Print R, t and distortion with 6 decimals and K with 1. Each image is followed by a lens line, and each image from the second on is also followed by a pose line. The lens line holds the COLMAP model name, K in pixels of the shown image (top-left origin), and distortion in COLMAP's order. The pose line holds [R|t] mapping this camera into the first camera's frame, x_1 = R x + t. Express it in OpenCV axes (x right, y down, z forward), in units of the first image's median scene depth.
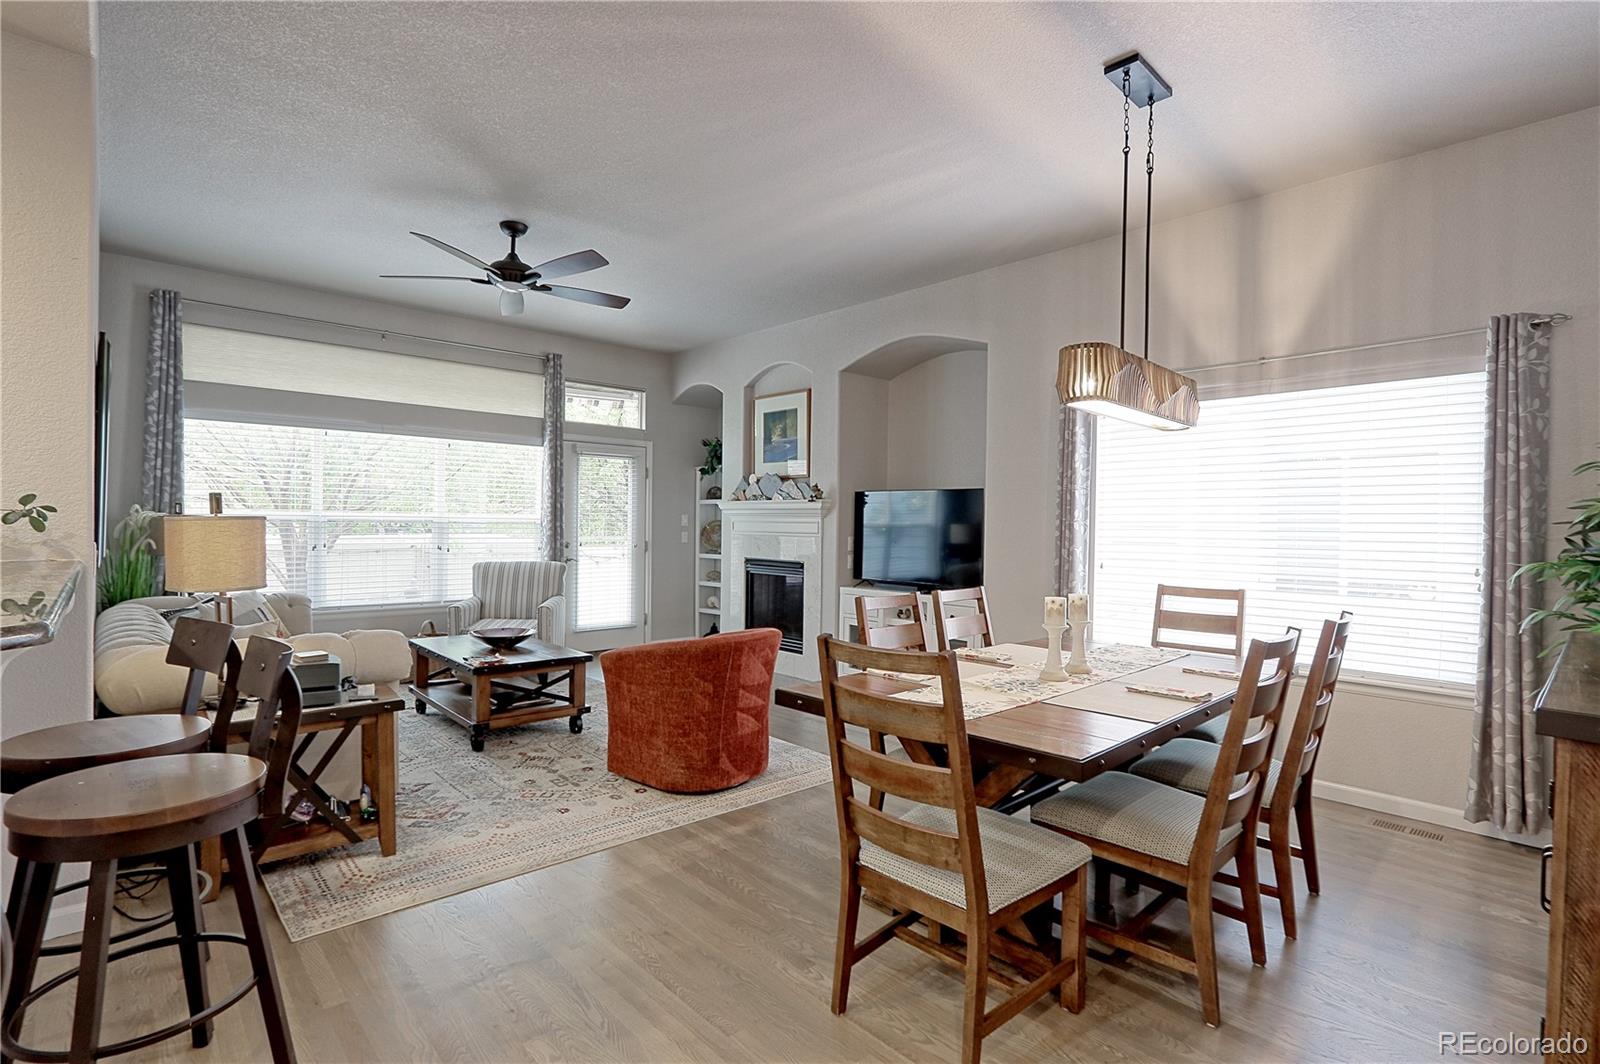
lens RADIAL K [[767.5, 0, 788.0], [0, 767.5, 531.0], [0, 0, 1]] dist [-0.018130, 0.001322]
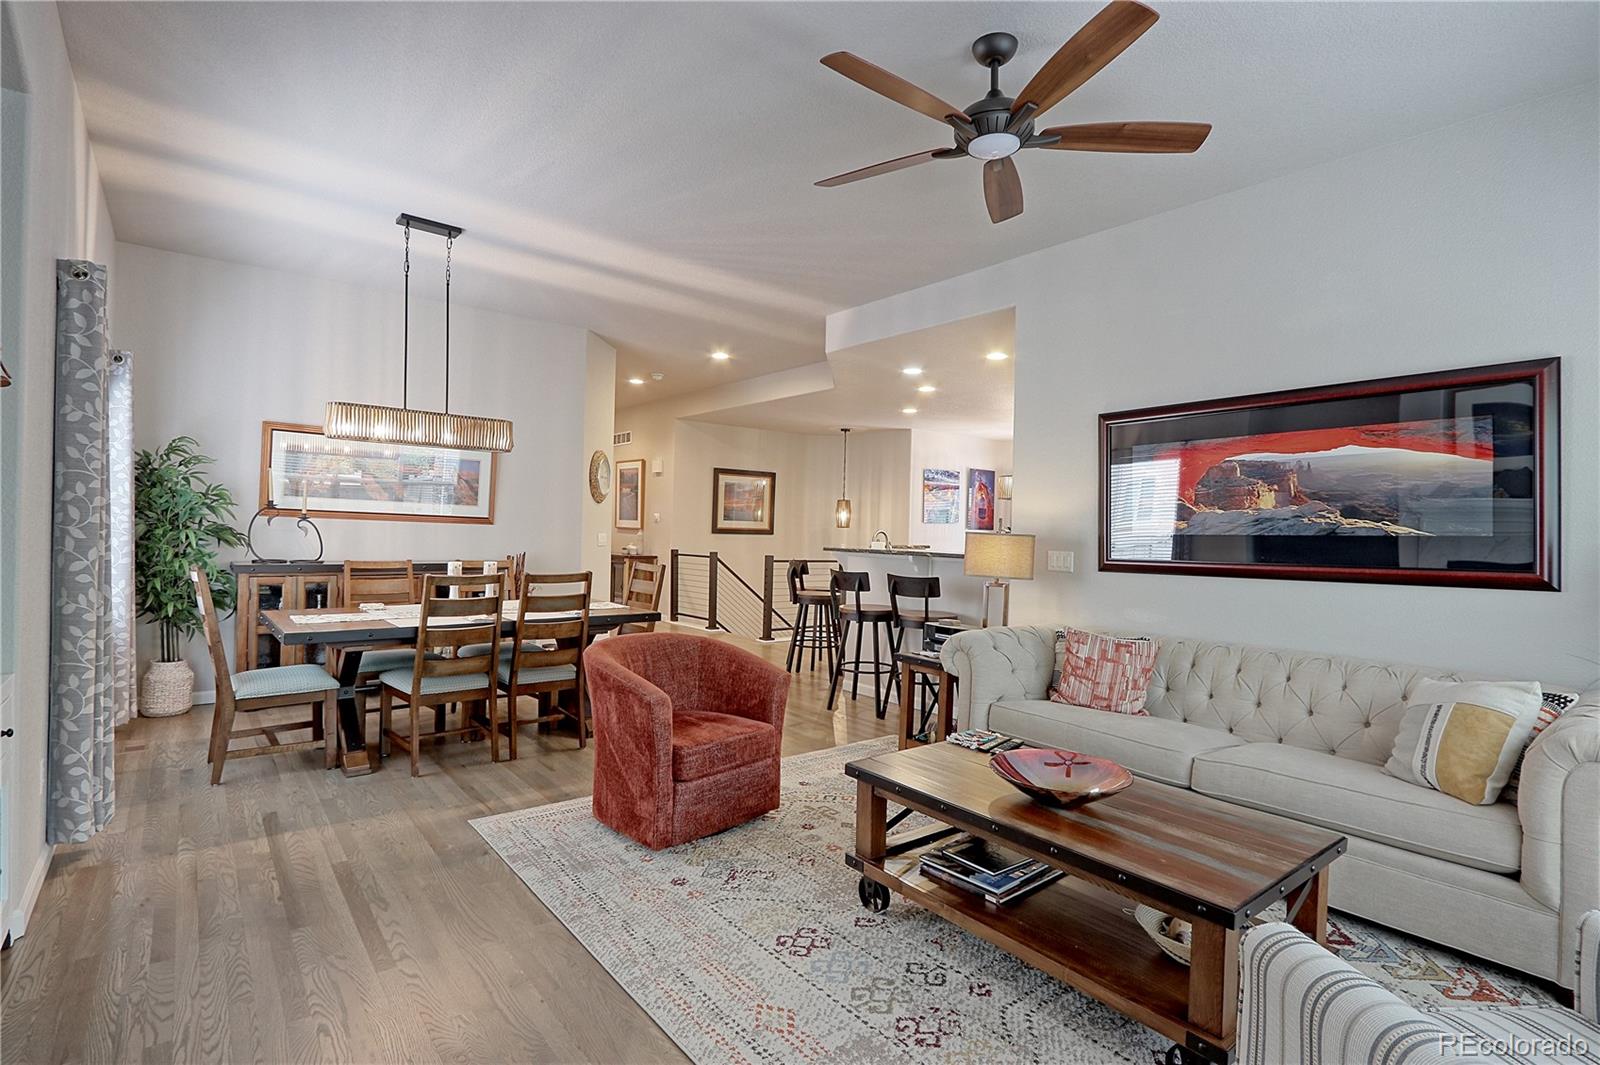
lens RADIAL K [[767.5, 0, 787.3], [0, 767.5, 531.0], [0, 0, 1]] dist [-0.018130, 0.001322]
pose [[-0.996728, -0.041088, 0.069606, -0.191202], [-0.040116, 0.999078, 0.015304, -0.013194], [-0.070171, 0.012462, -0.997457, 1.223849]]
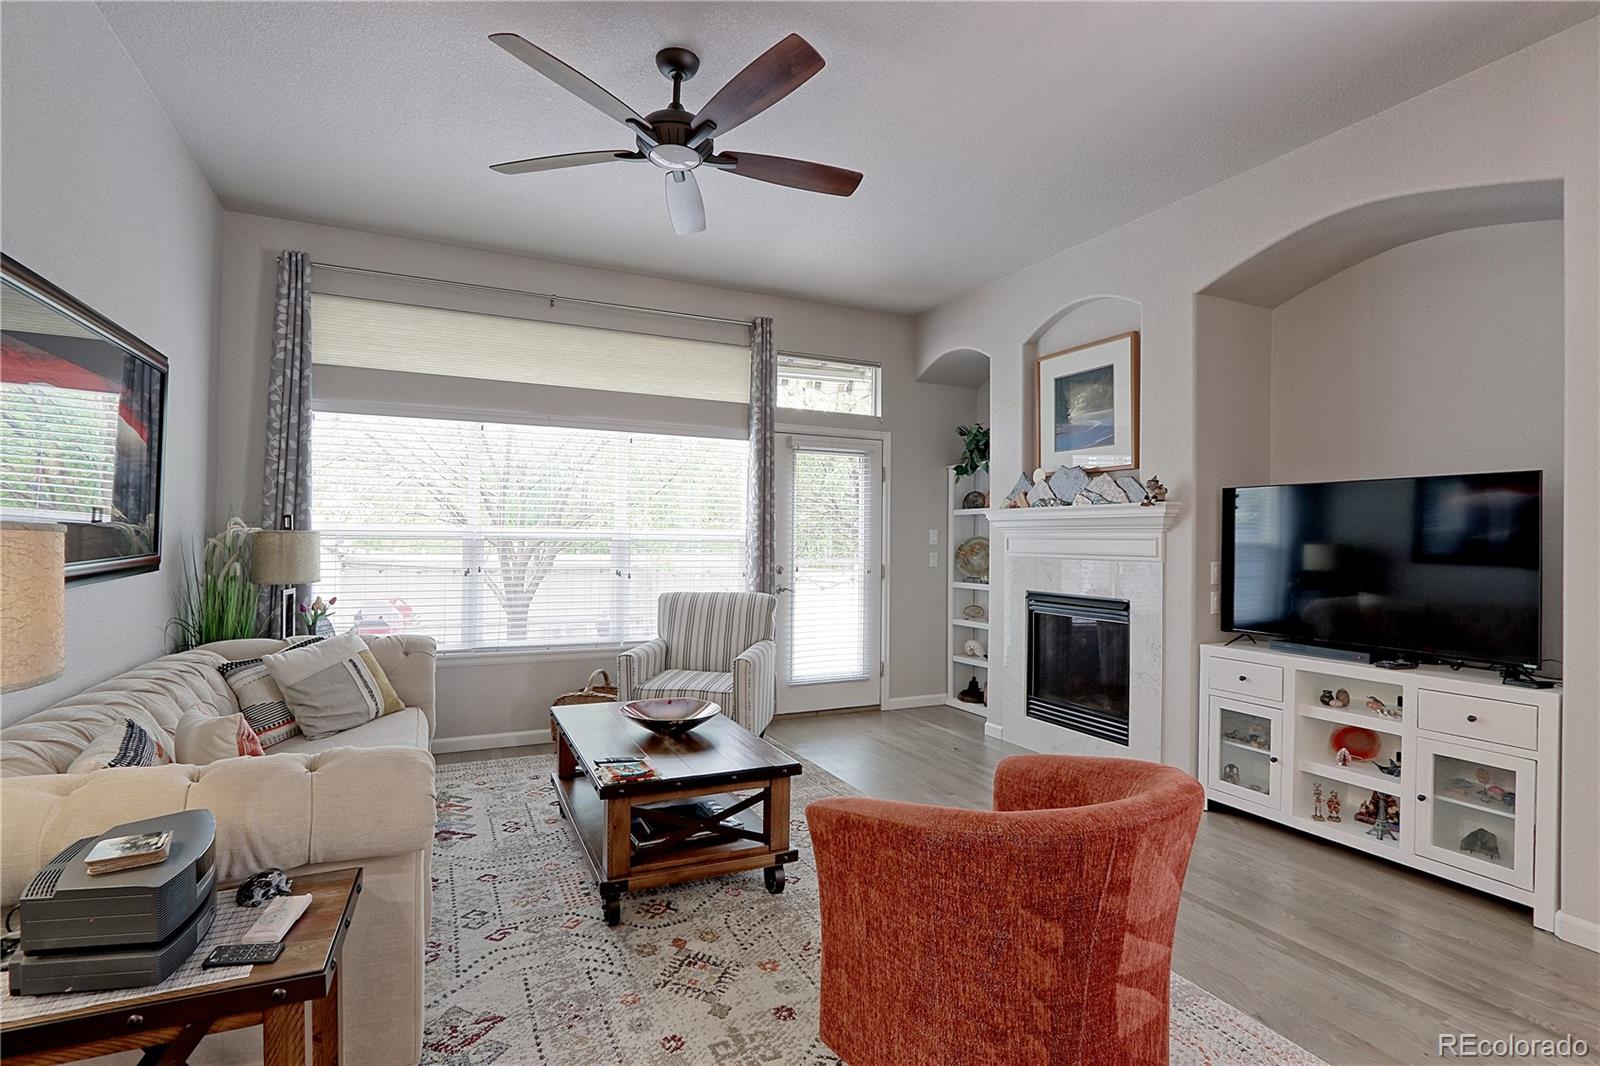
lens RADIAL K [[767.5, 0, 795.1], [0, 767.5, 531.1], [0, 0, 1]] dist [-0.018130, 0.001322]
pose [[0.959278, -0.005385, -0.282411, -0.071913], [-0.001391, 0.999716, -0.023789, -0.002443], [0.282459, 0.023213, 0.958998, 0.335133]]
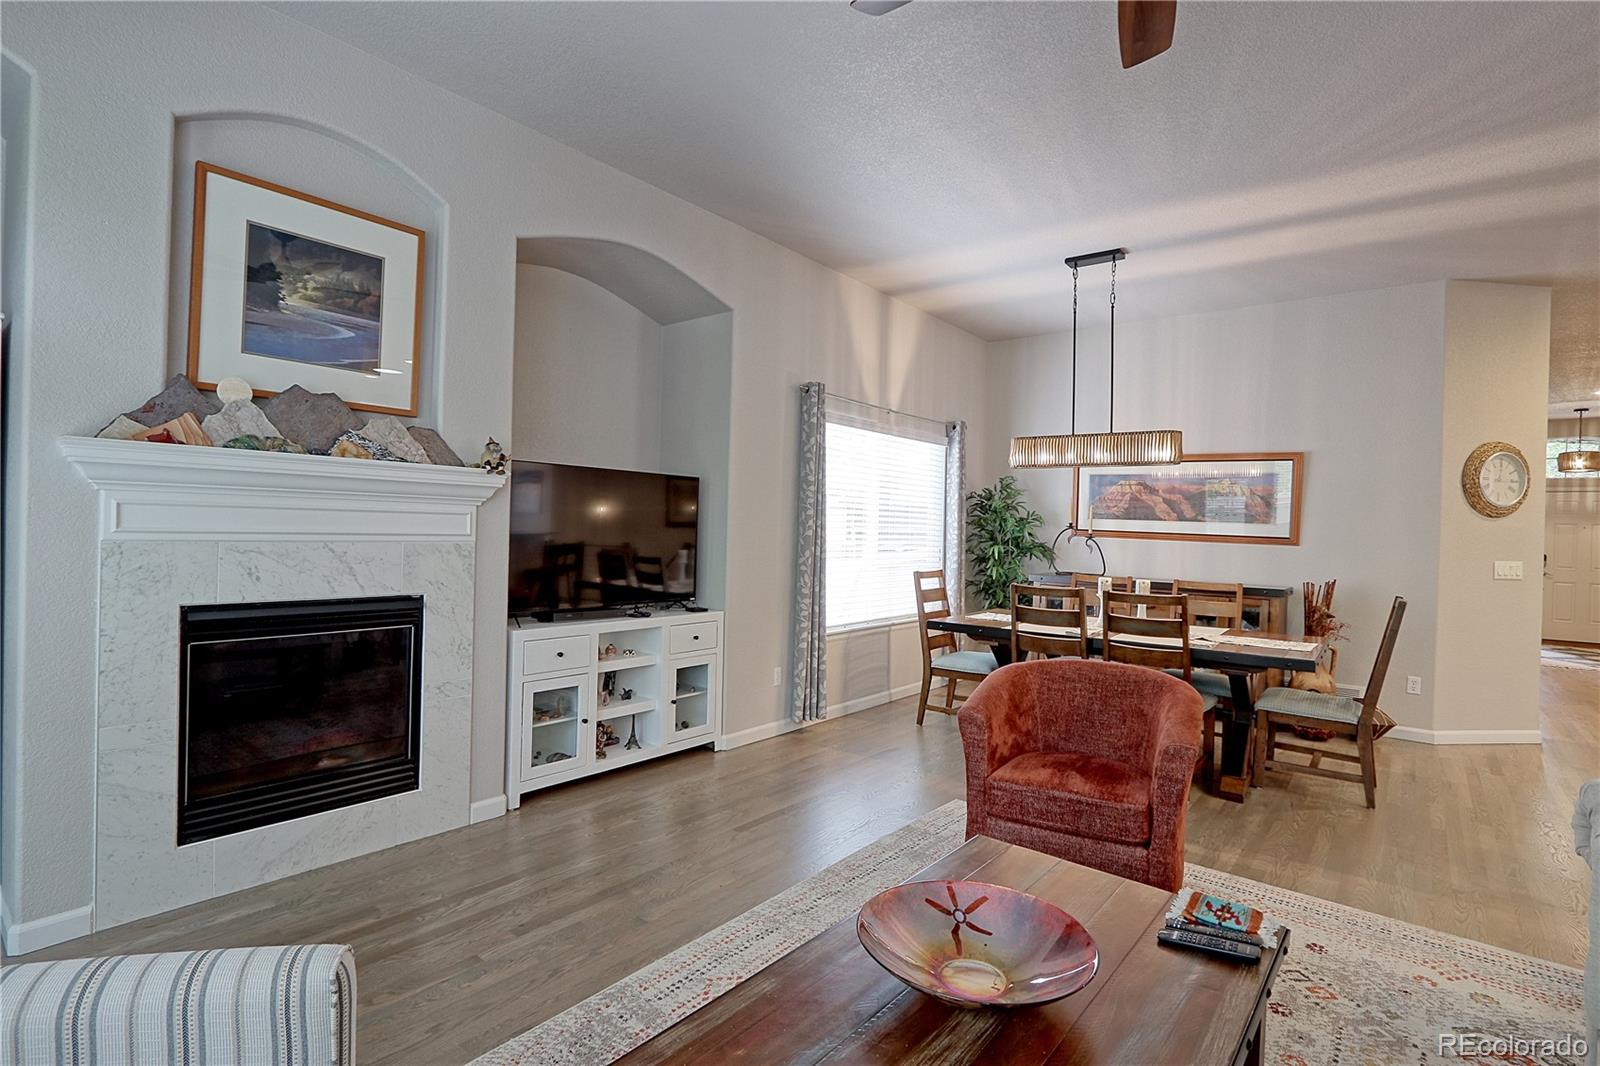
lens RADIAL K [[767.5, 0, 795.9], [0, 767.5, 526.3], [0, 0, 1]] dist [-0.018130, 0.001322]
pose [[-0.145590, -0.017092, 0.989197, -0.524228], [-0.018522, 0.999723, 0.014548, -0.014629], [-0.989172, -0.016204, -0.145866, 0.912765]]
